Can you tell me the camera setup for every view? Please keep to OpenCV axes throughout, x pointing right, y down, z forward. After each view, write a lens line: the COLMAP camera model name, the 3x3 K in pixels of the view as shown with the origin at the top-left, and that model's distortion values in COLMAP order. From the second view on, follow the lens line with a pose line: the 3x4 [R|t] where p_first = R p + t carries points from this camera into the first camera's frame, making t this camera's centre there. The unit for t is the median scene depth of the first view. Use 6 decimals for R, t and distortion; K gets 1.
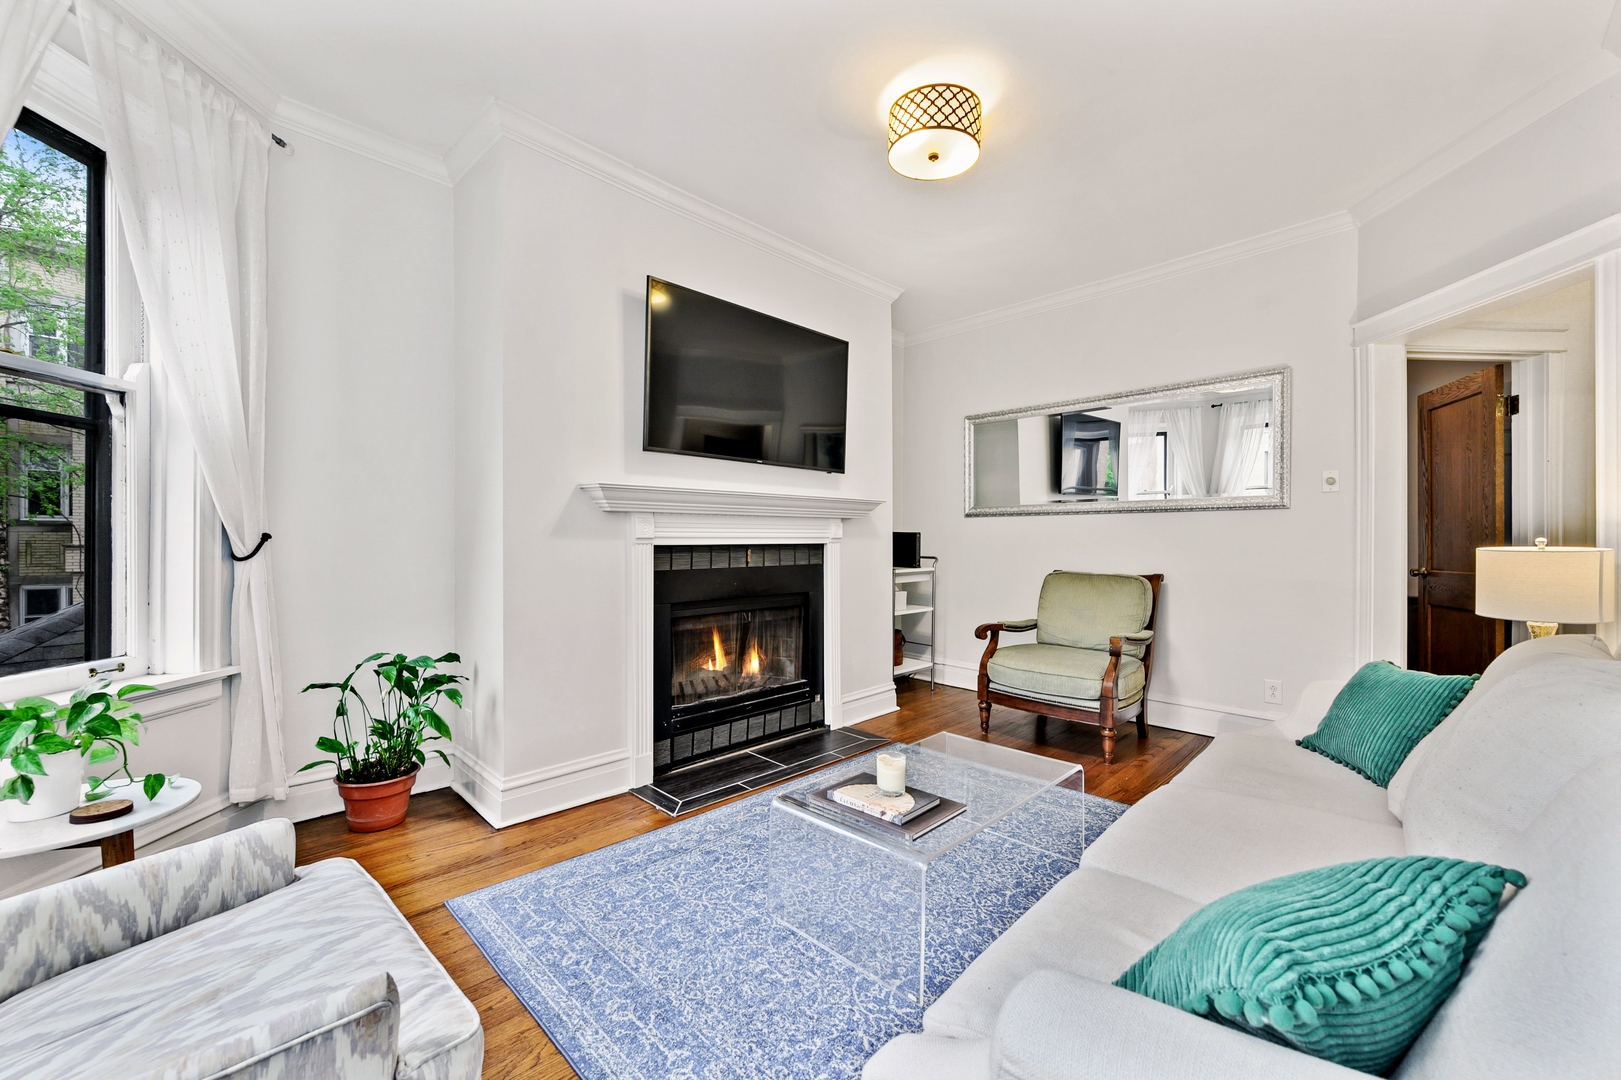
lens RADIAL K [[642.8, 0, 812.6], [0, 642.8, 536.6], [0, 0, 1]] dist [-0.004332, -0.000748]
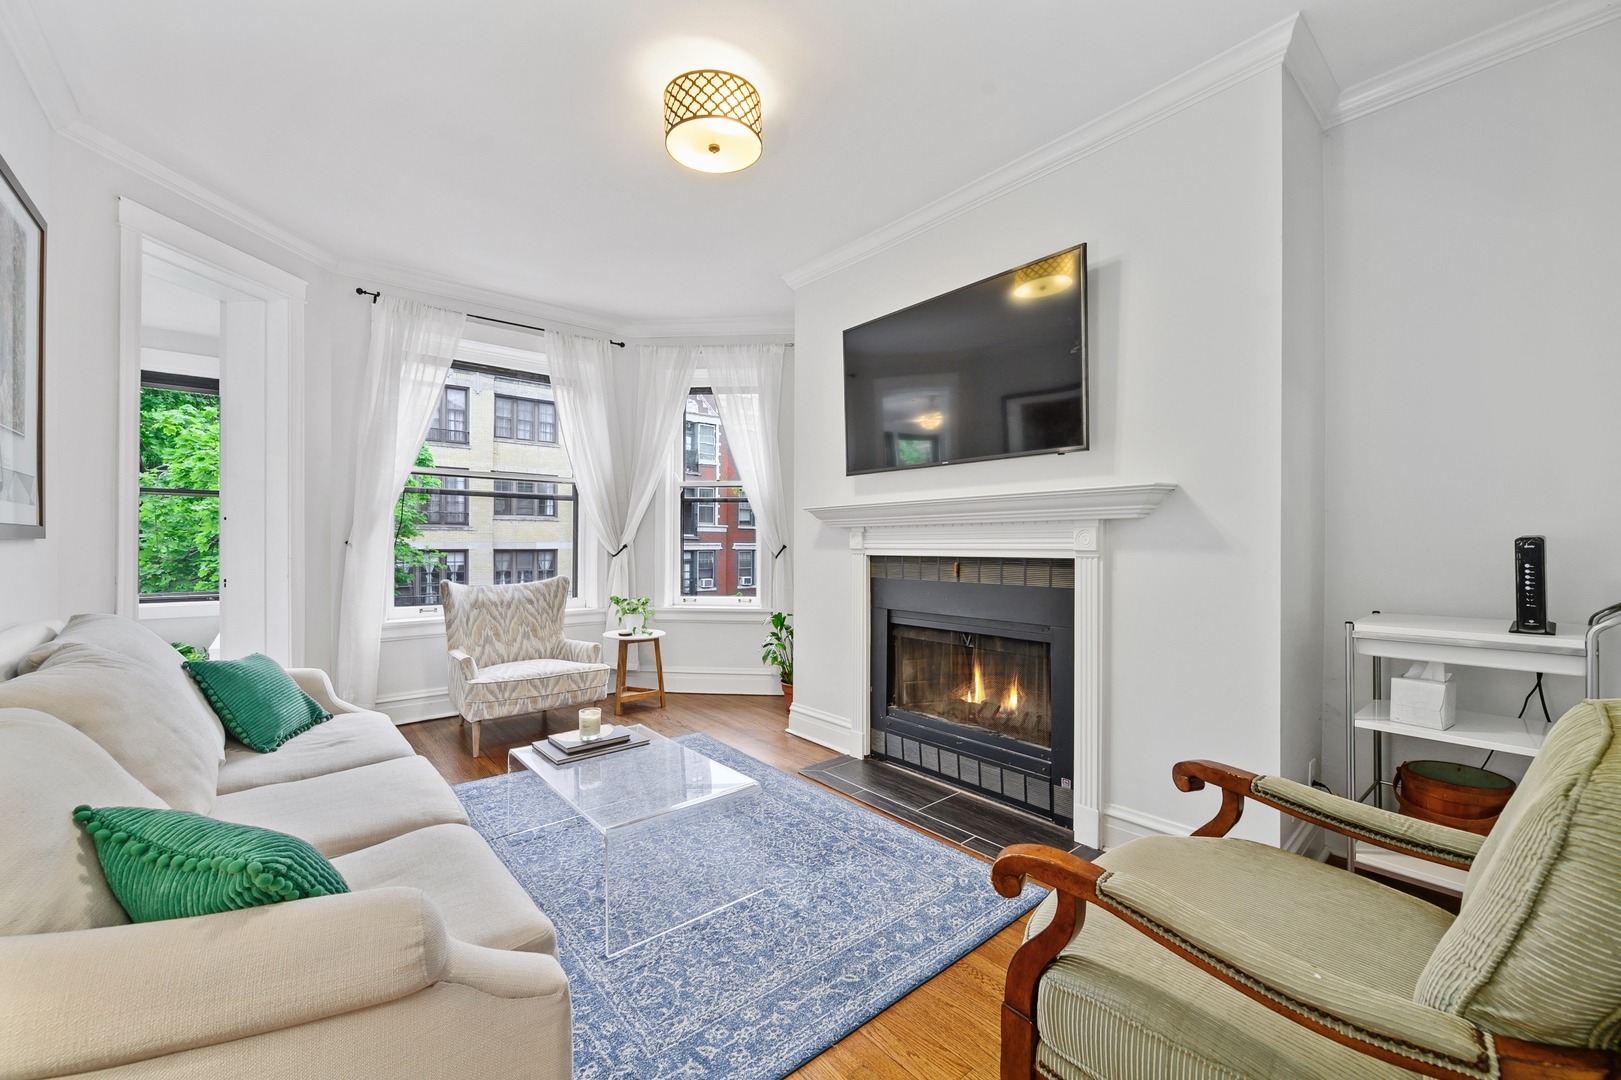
lens RADIAL K [[642.8, 0, 812.6], [0, 642.8, 544.4], [0, 0, 1]] dist [-0.004332, -0.000748]
pose [[-0.088445, 0.000916, -0.996081, 0.782104], [0.002375, 0.999997, 0.000709, -0.006290], [0.996078, -0.002303, -0.088447, 0.866437]]
